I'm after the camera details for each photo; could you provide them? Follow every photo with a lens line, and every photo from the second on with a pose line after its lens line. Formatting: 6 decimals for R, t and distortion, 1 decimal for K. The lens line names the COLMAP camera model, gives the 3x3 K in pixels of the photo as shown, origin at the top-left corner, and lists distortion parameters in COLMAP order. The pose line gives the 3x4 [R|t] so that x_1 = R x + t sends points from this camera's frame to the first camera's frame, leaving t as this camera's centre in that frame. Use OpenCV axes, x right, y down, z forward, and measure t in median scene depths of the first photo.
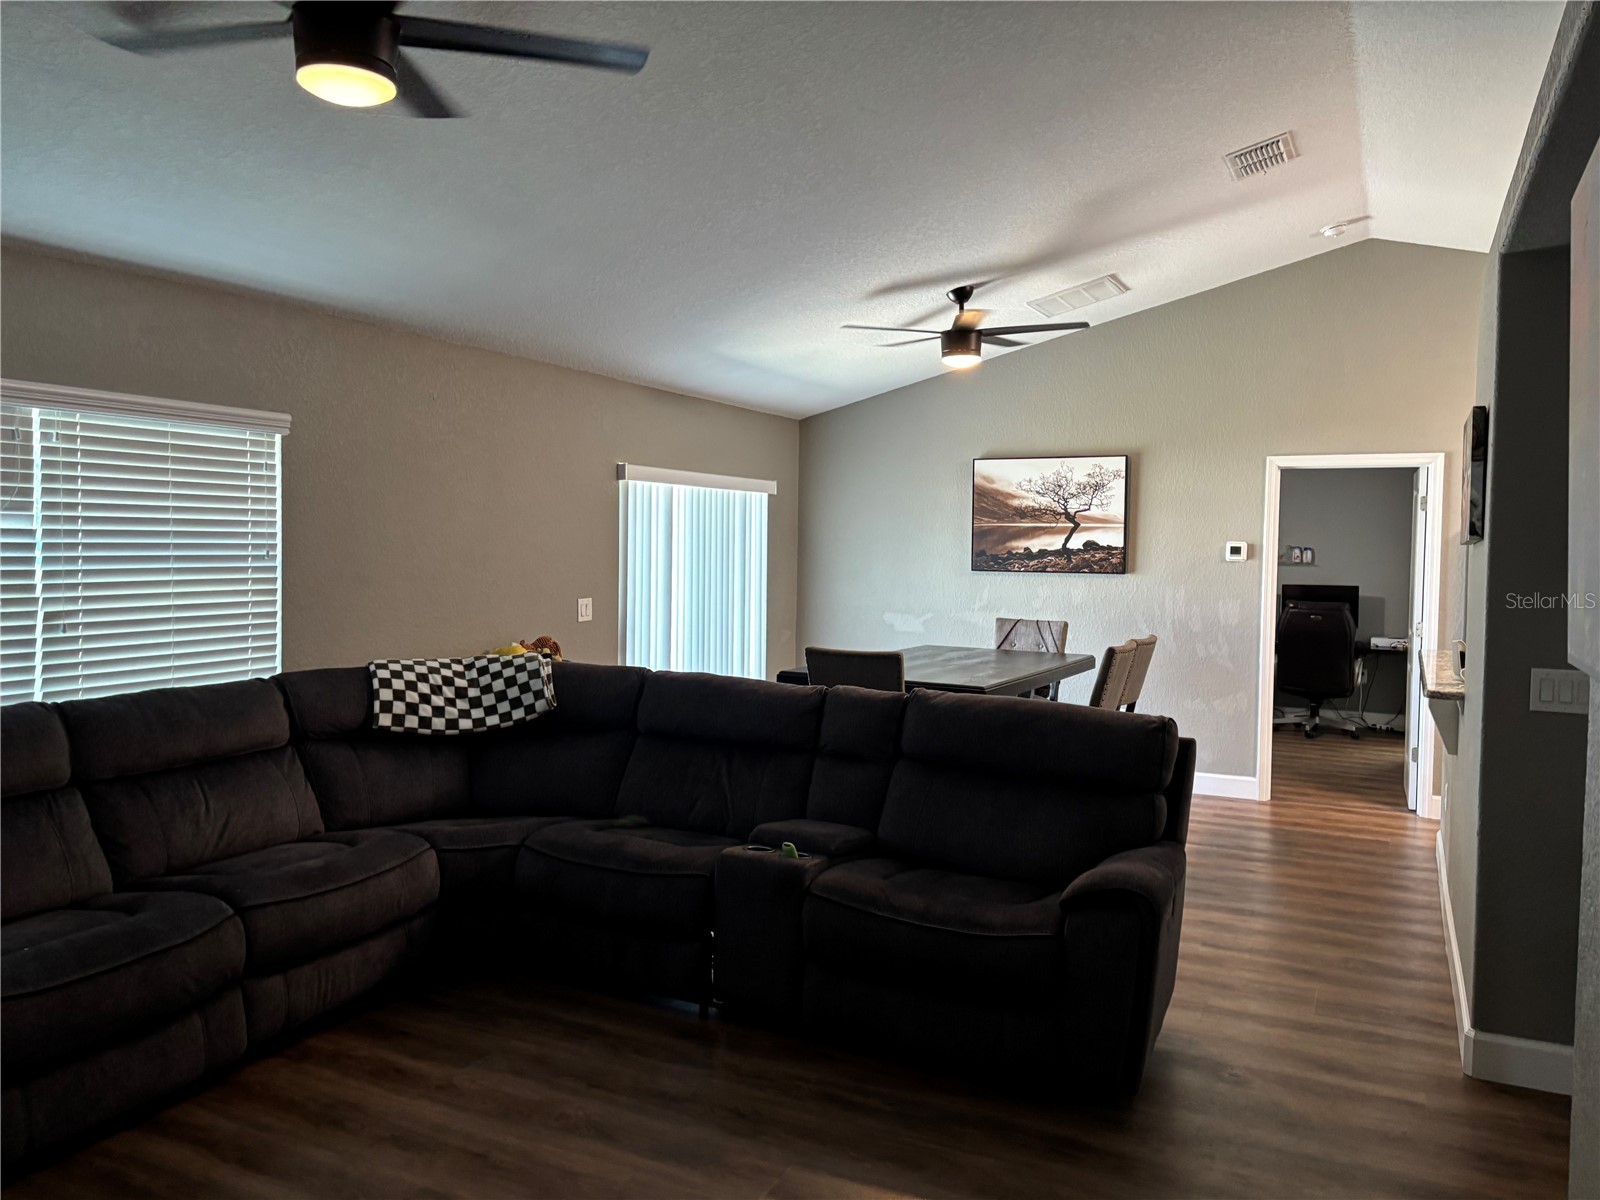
lens RADIAL K [[1218.6, 0, 798.9], [0, 1218.6, 590.2], [0, 0, 1]] dist [0.033252, -0.004036]
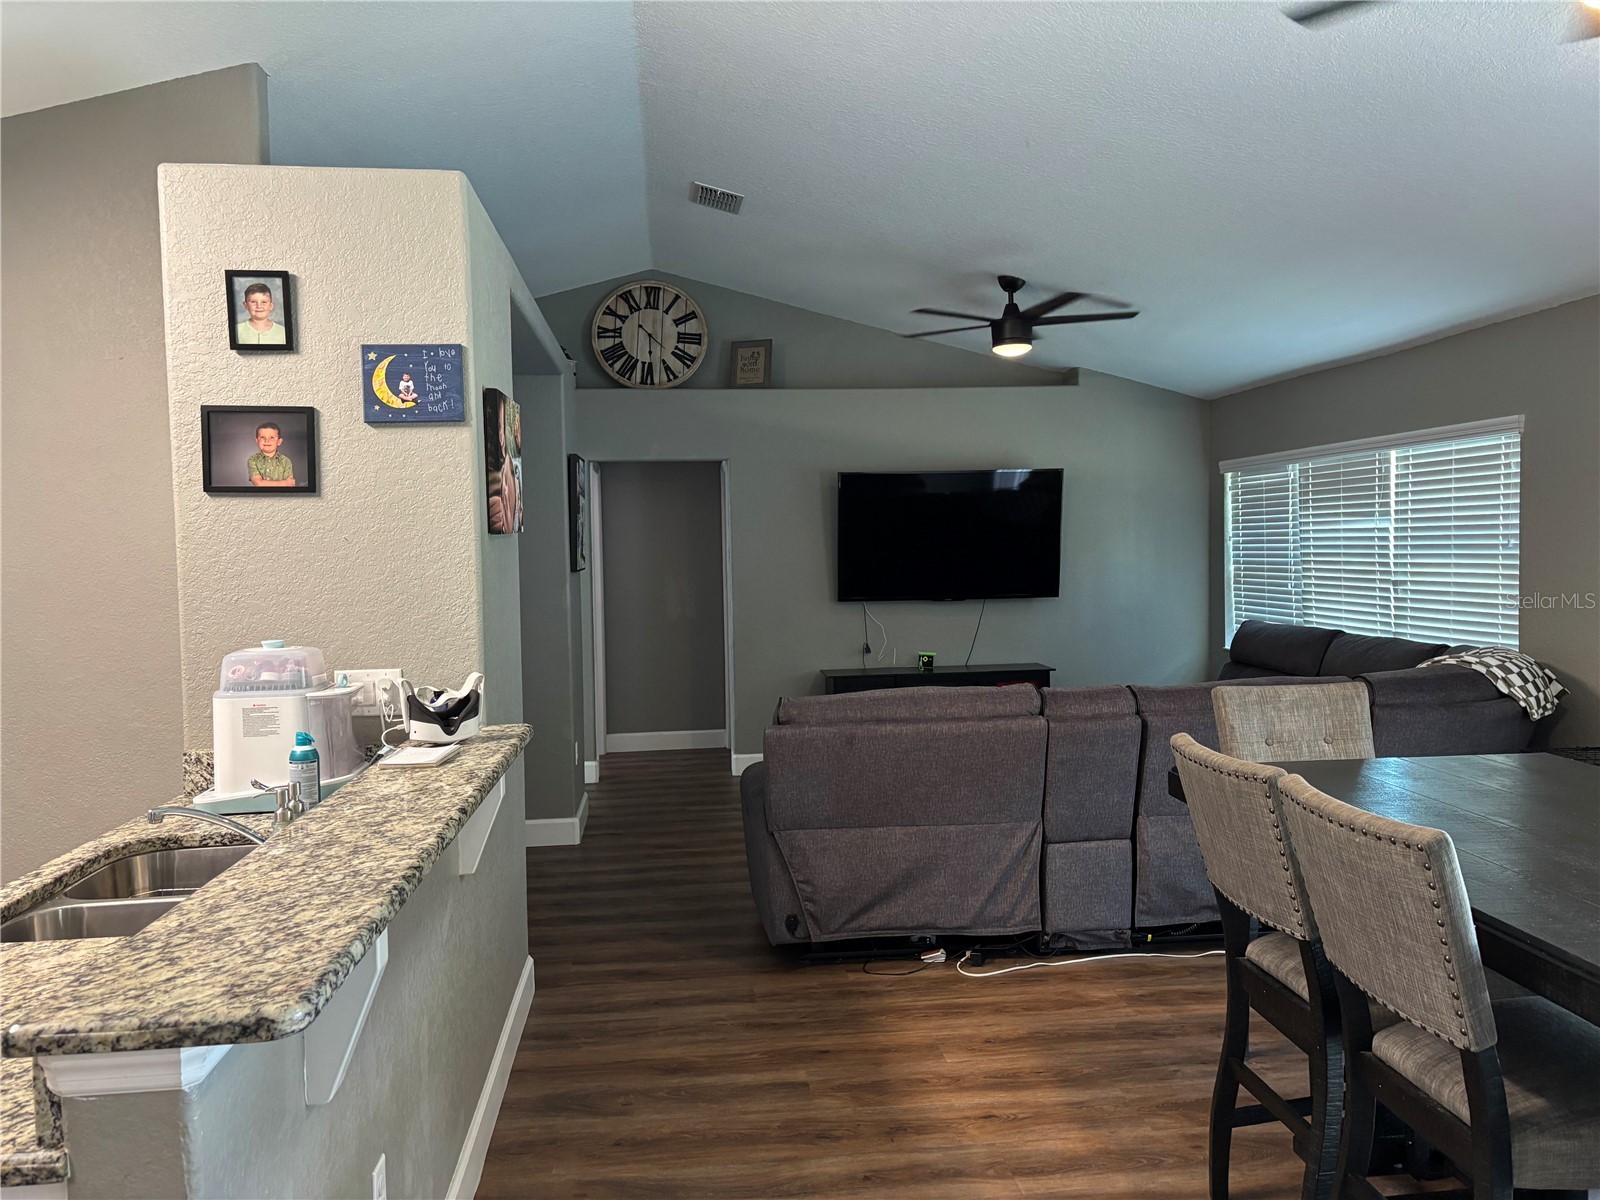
lens RADIAL K [[1218.6, 0, 798.9], [0, 1218.6, 590.2], [0, 0, 1]] dist [0.033252, -0.004036]
pose [[-0.846145, 0.024385, -0.532395, 0.862581], [-0.012314, 0.997792, 0.065272, -0.062187], [0.532811, 0.061785, -0.843976, 1.922445]]
